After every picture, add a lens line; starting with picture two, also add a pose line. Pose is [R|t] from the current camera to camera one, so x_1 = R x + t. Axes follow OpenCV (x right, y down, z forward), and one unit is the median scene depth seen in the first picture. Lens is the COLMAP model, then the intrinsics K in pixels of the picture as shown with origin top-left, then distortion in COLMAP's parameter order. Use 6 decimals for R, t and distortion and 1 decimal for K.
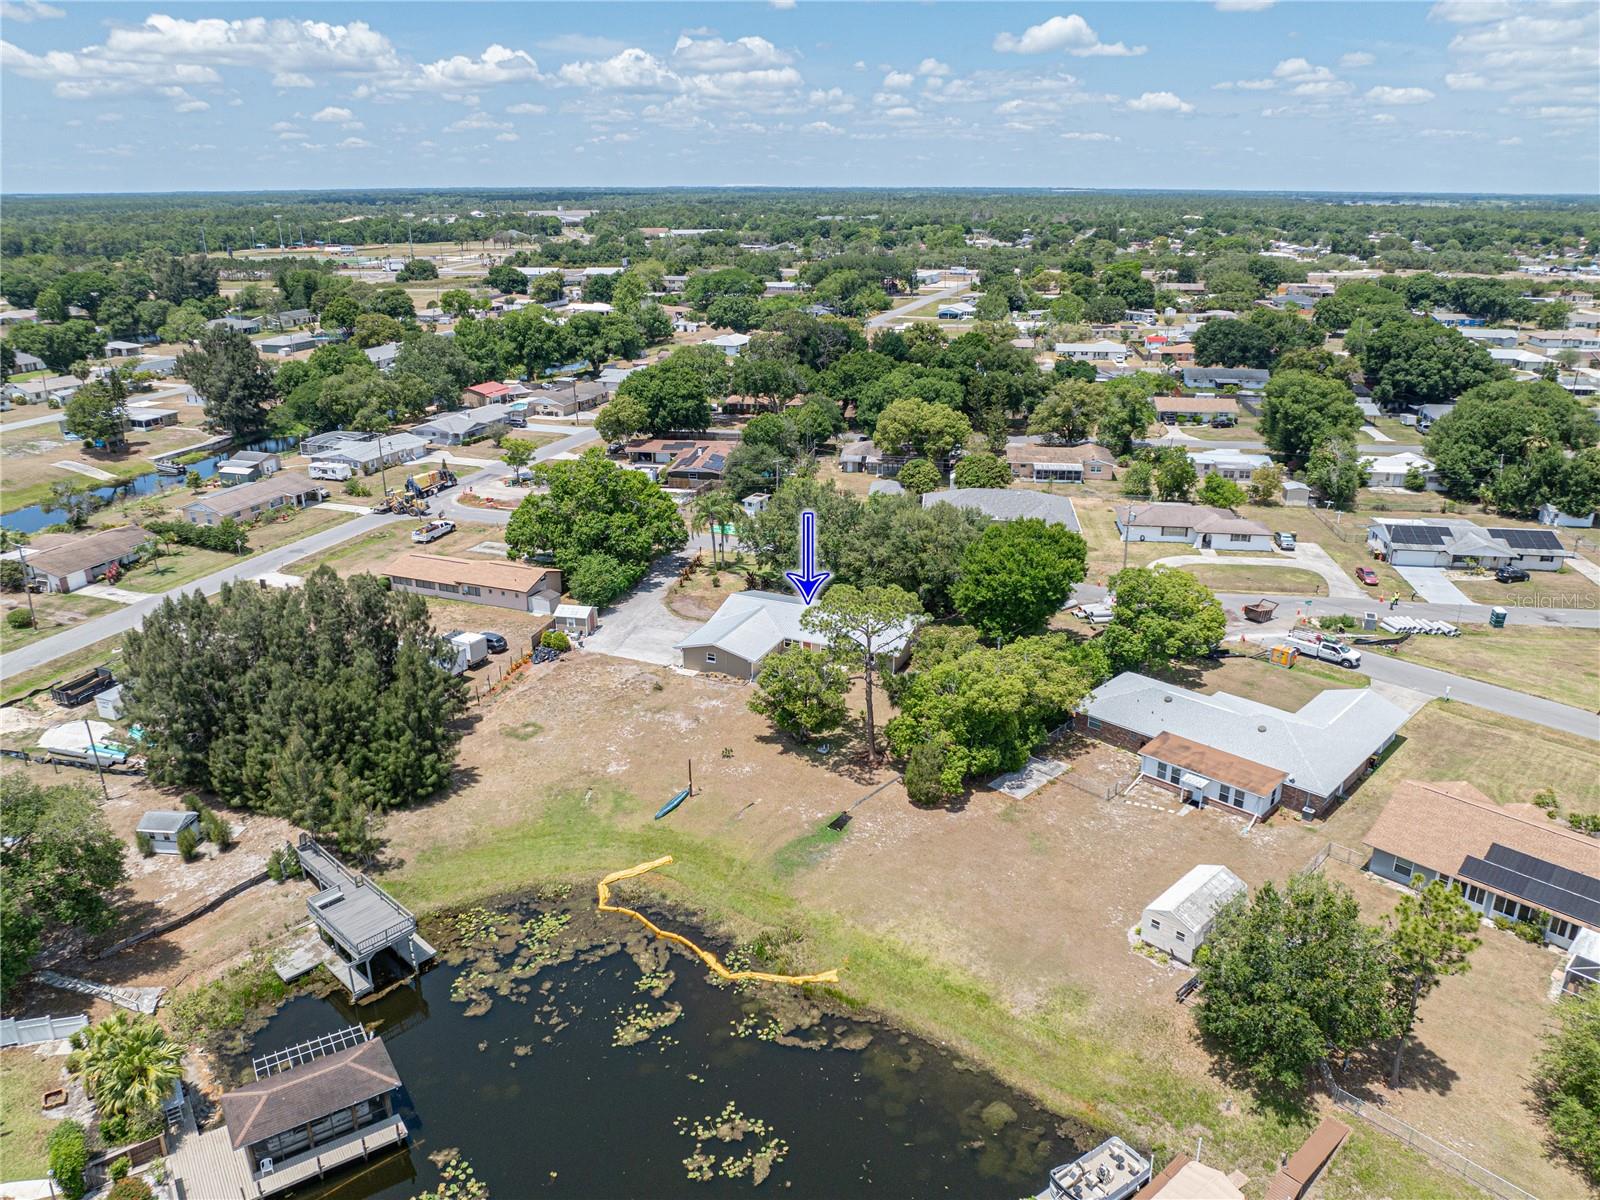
lens RADIAL K [[1143.7, 0, 794.2], [0, 1143.7, 599.8], [0, 0, 1]] dist [-0.041113, 0.006627]
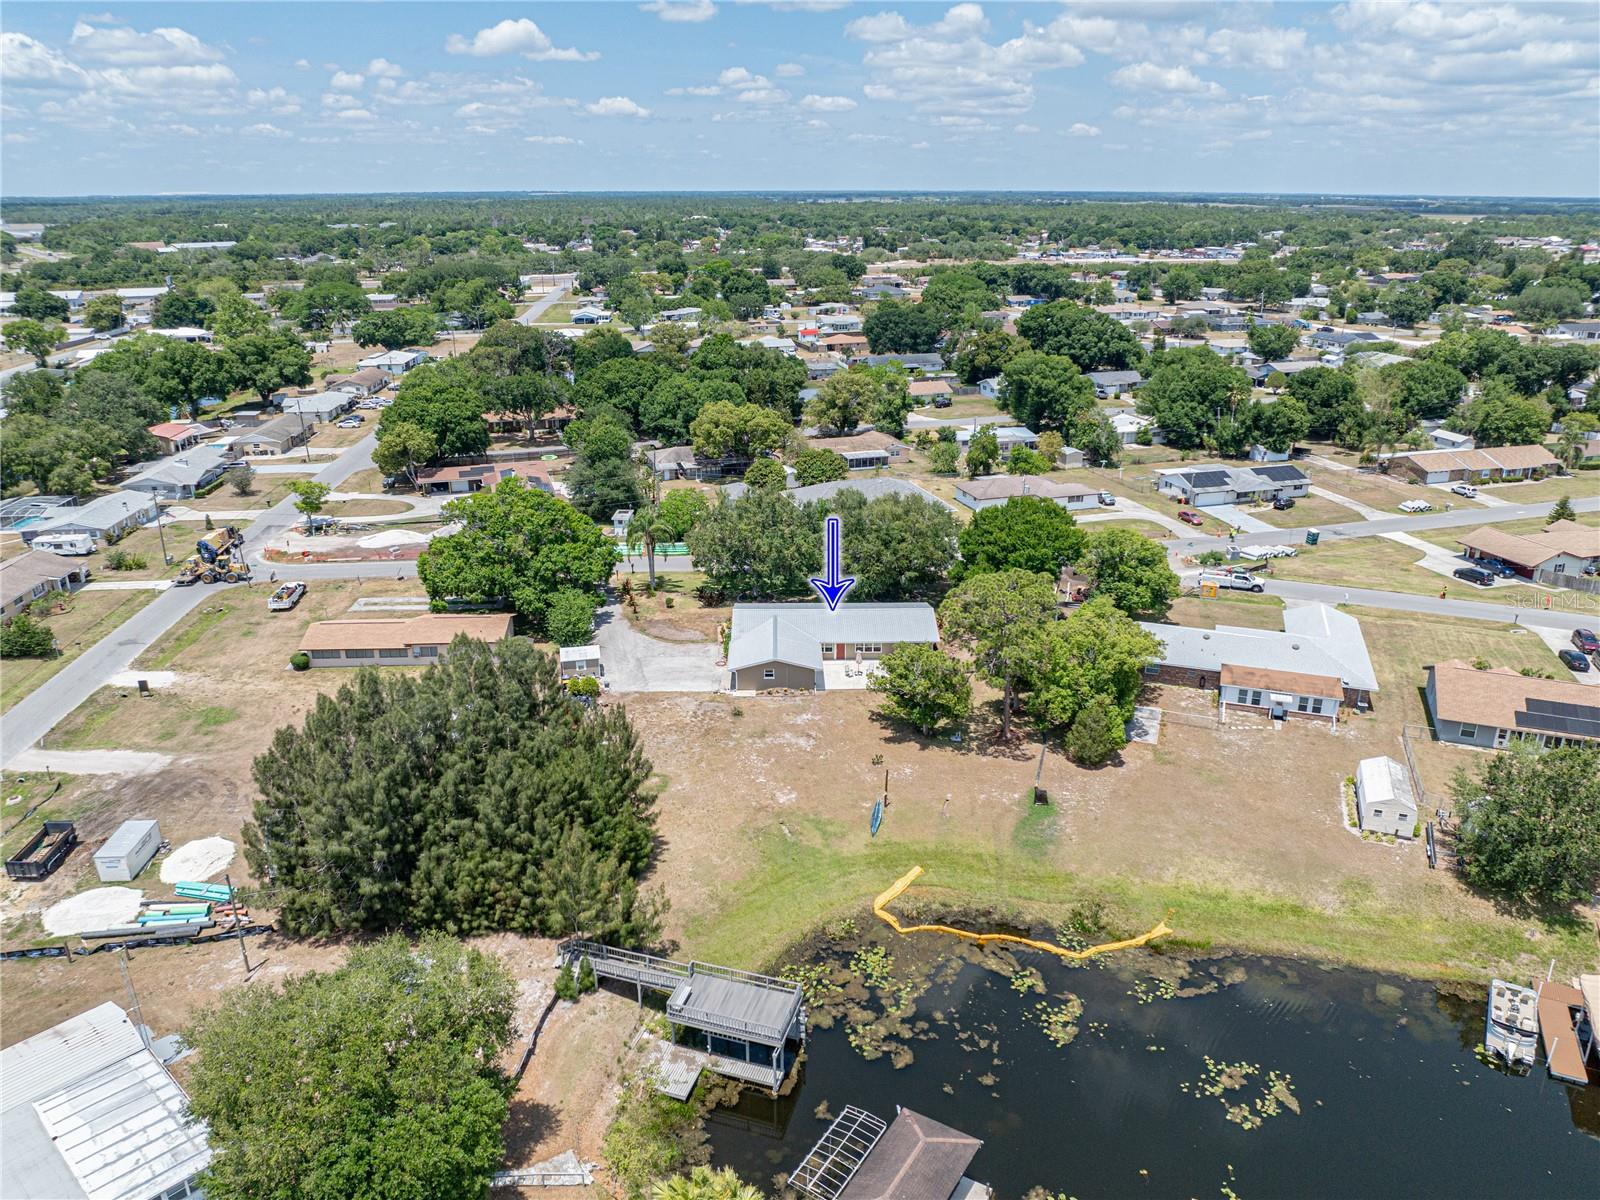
lens RADIAL K [[1143.7, 0, 794.2], [0, 1143.7, 599.8], [0, 0, 1]] dist [-0.041113, 0.006627]
pose [[0.906597, -0.143647, 0.396797, -0.218467], [0.144719, 0.989093, 0.027414, -0.018008], [-0.396407, 0.032571, 0.917497, 0.049512]]
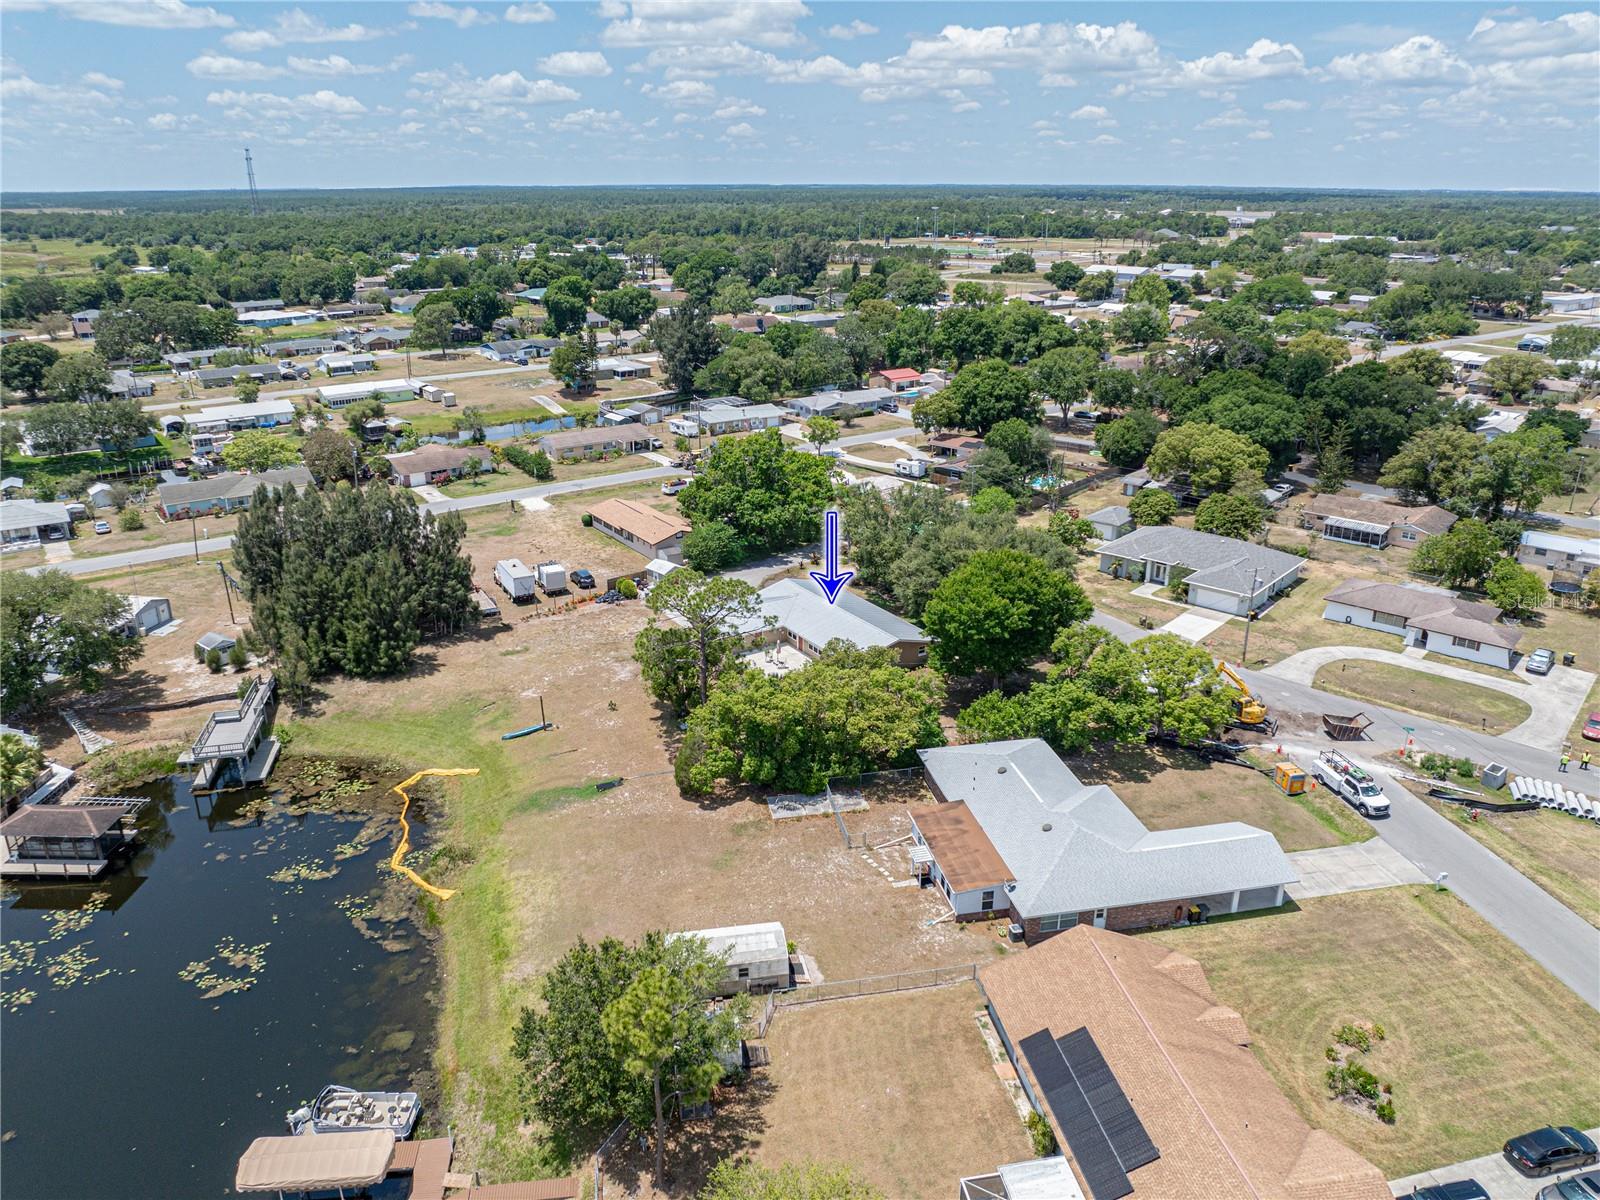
lens RADIAL K [[1143.7, 0, 794.2], [0, 1143.7, 599.8], [0, 0, 1]] dist [-0.041113, 0.006627]
pose [[0.825229, 0.194939, -0.530091, 0.278716], [-0.193995, 0.979279, 0.058122, -0.026385], [0.530437, 0.054871, 0.845947, 0.075614]]
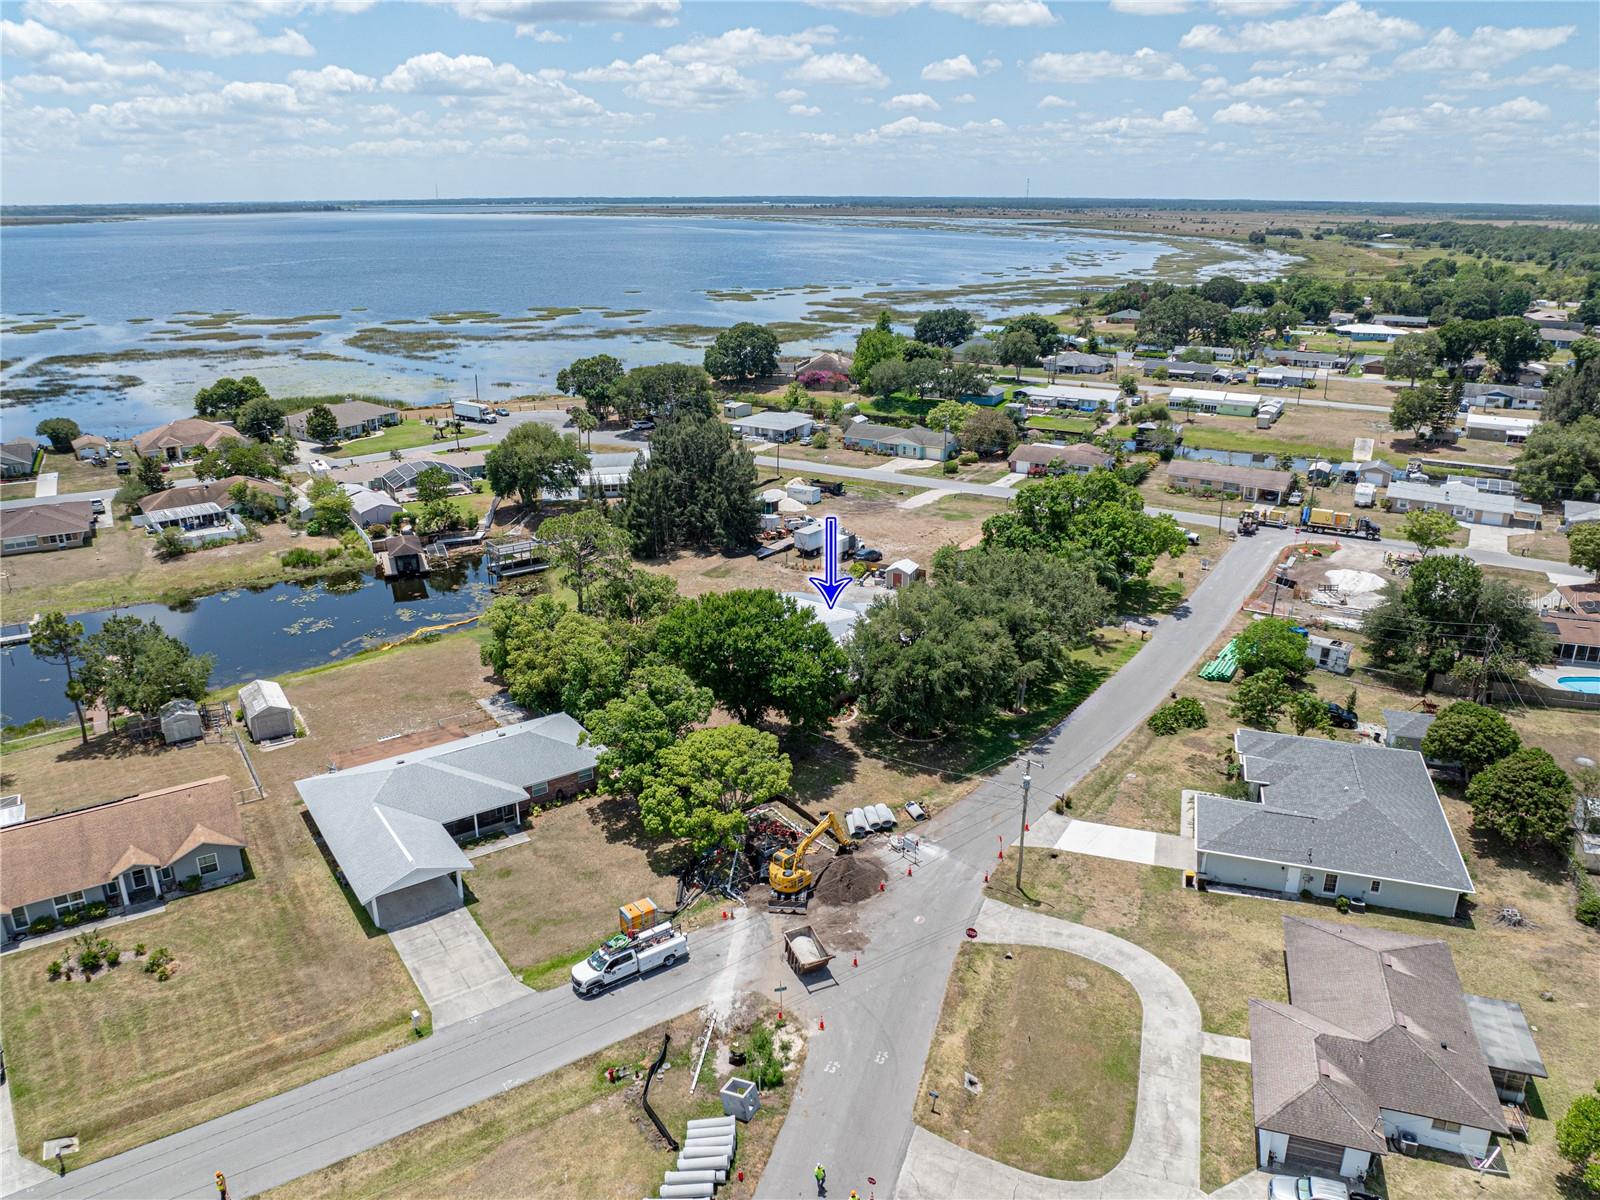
lens RADIAL K [[1143.7, 0, 794.2], [0, 1143.7, 599.8], [0, 0, 1]] dist [-0.041113, 0.006627]
pose [[-0.192890, 0.329095, -0.924386, 0.489916], [-0.336915, 0.862589, 0.377398, -0.195384], [0.921565, 0.384236, -0.055508, 0.542236]]
